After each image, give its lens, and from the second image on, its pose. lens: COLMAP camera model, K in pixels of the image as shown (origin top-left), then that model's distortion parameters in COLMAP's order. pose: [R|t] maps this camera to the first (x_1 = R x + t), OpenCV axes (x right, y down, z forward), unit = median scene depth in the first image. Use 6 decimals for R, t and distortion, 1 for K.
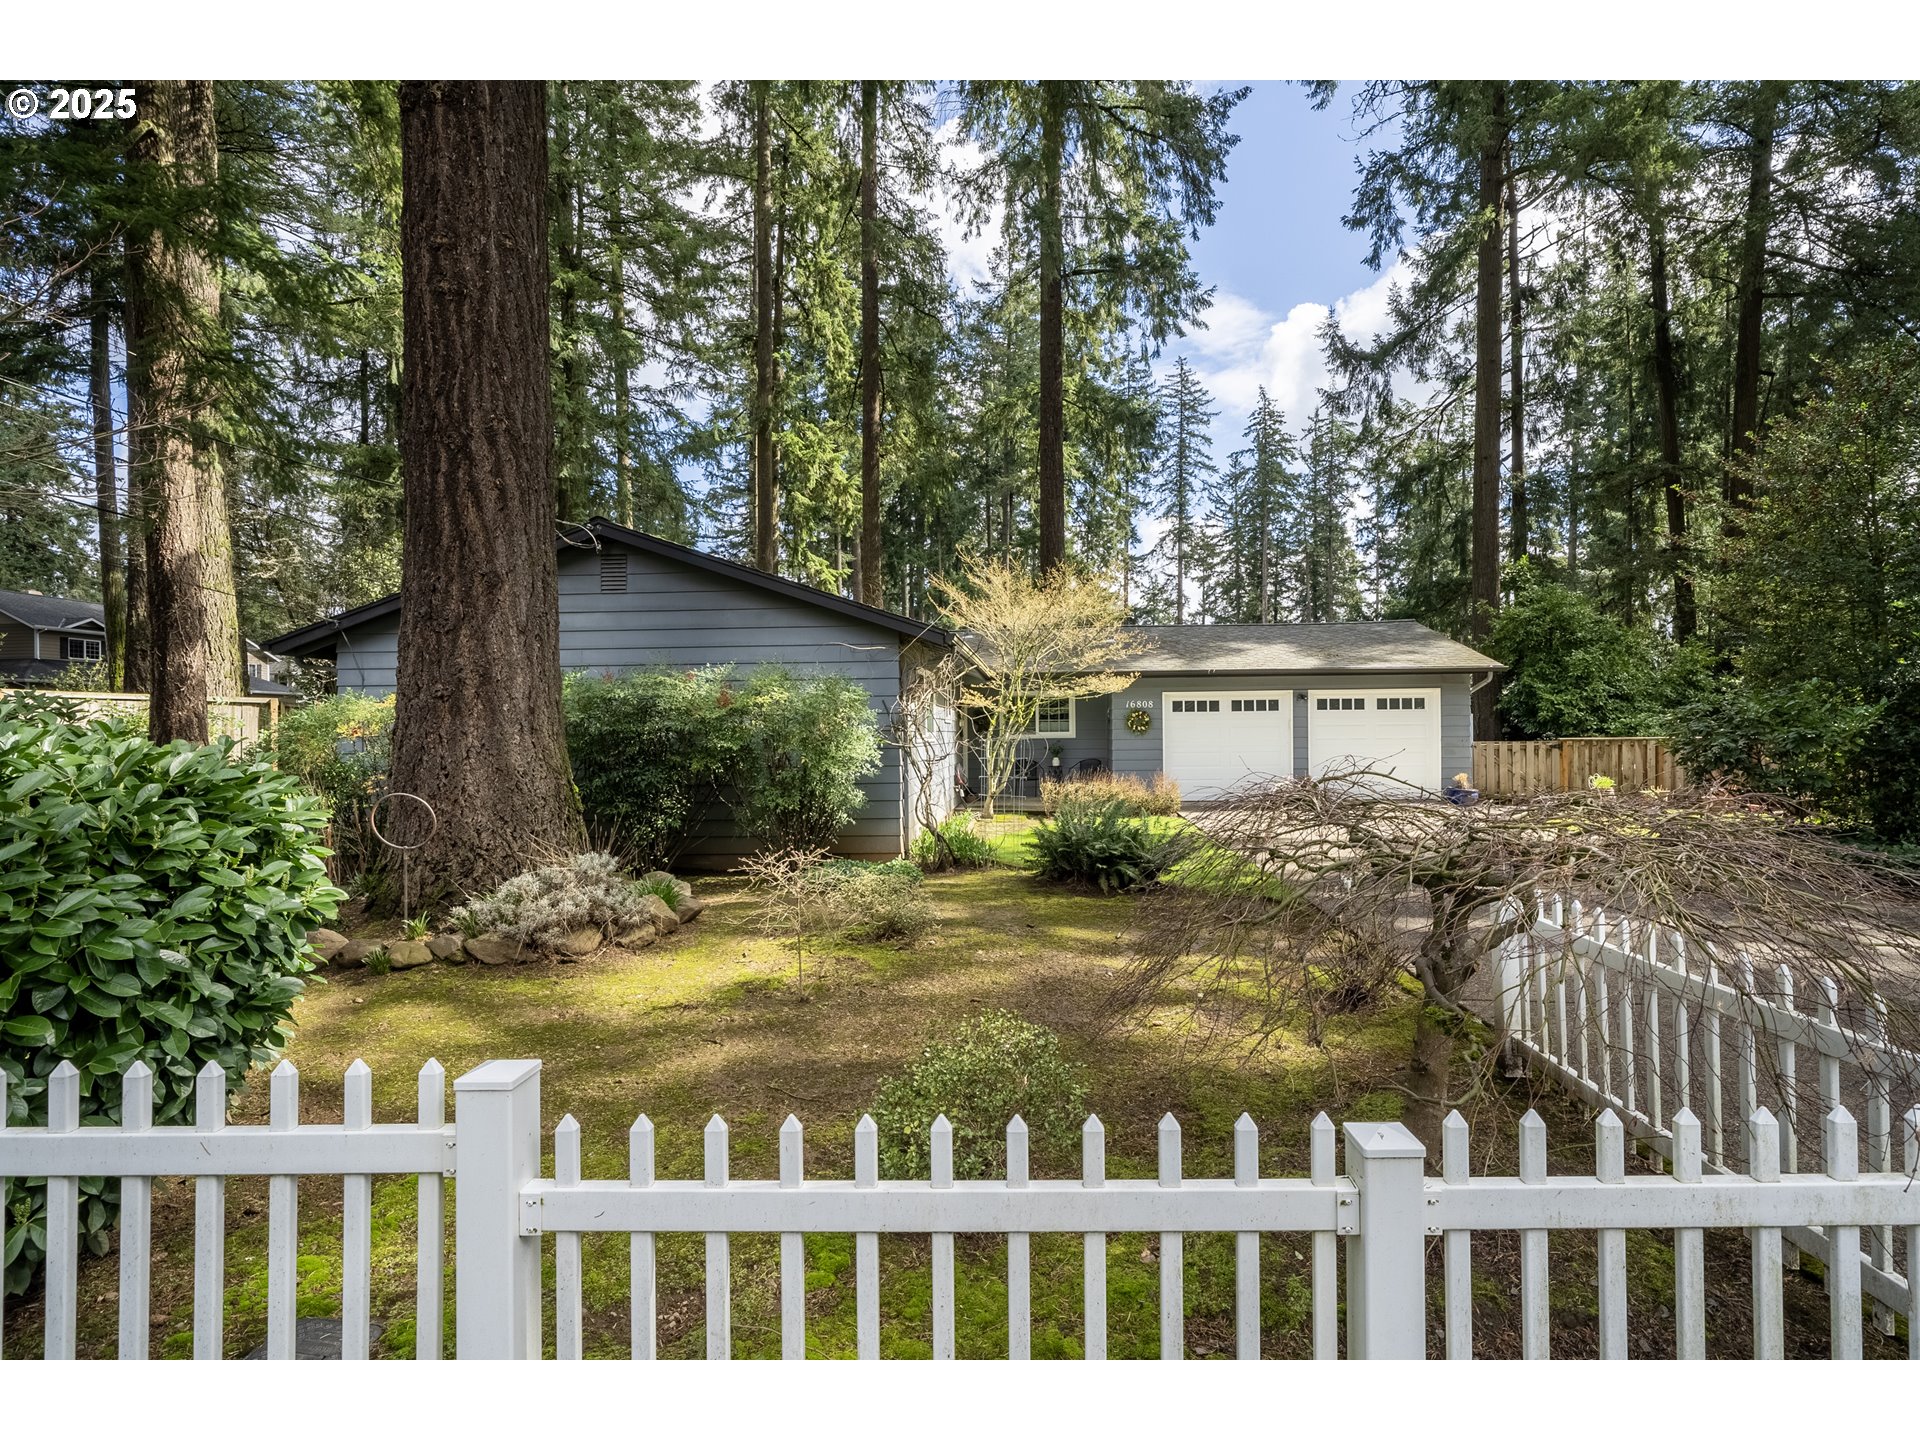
lens RADIAL K [[881.0, 0, 960.0], [0, 881.0, 720.0], [0, 0, 1]] dist [0.000038, -0.000030]
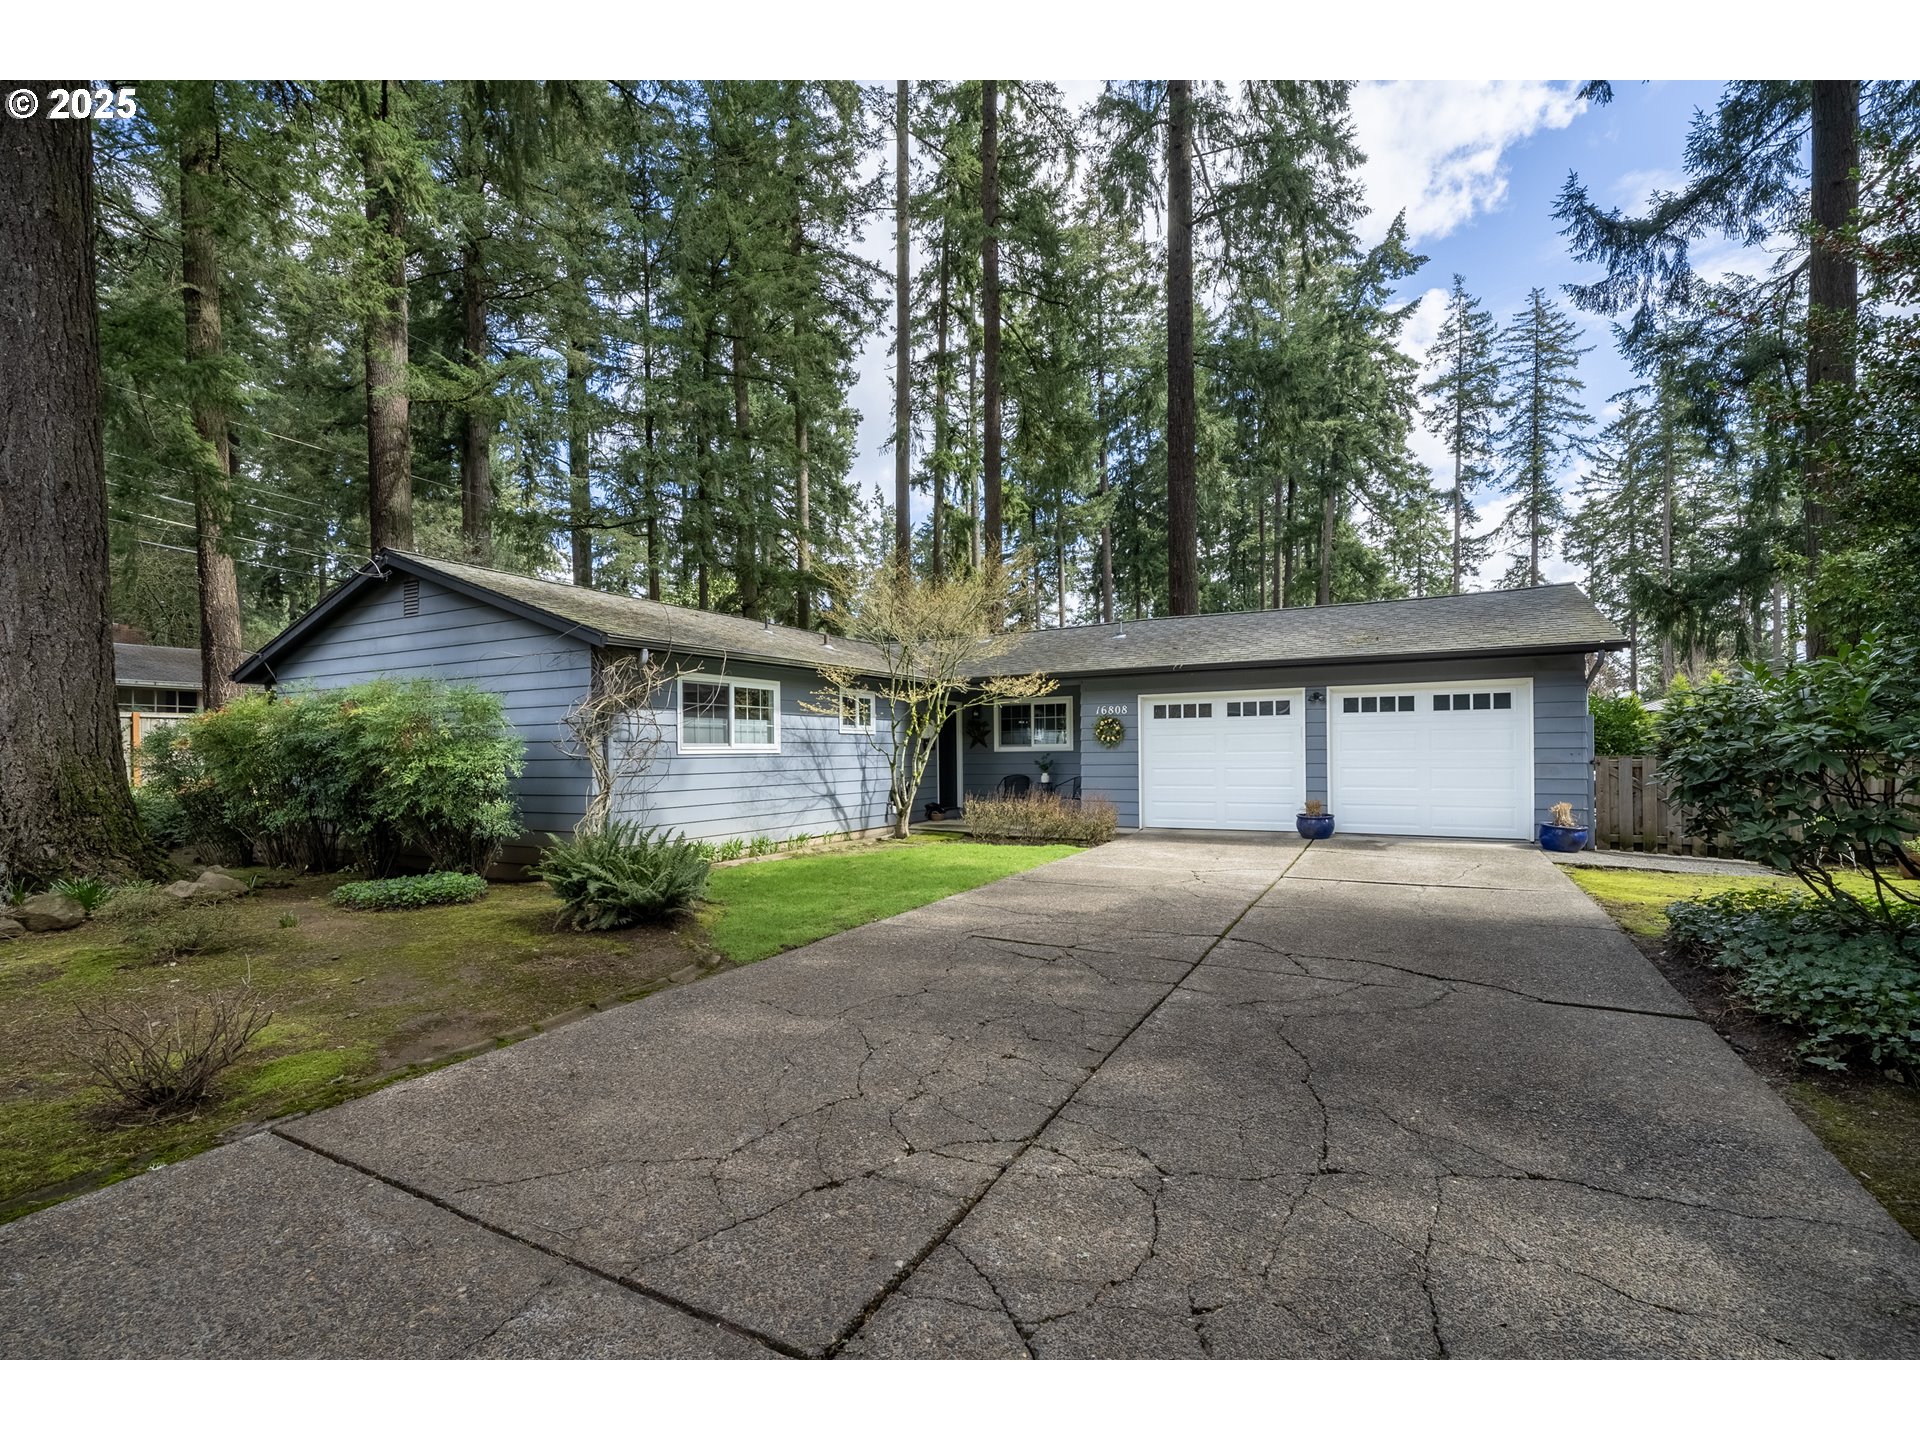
lens RADIAL K [[858.2, 0, 969.9], [0, 858.2, 739.2], [0, 0, 1]] dist [-0.000274, -0.000225]
pose [[0.904775, -0.006747, -0.425837, 0.114358], [0.007678, 0.999970, 0.000469, 0.002207], [0.425821, -0.003694, 0.904800, 0.054736]]
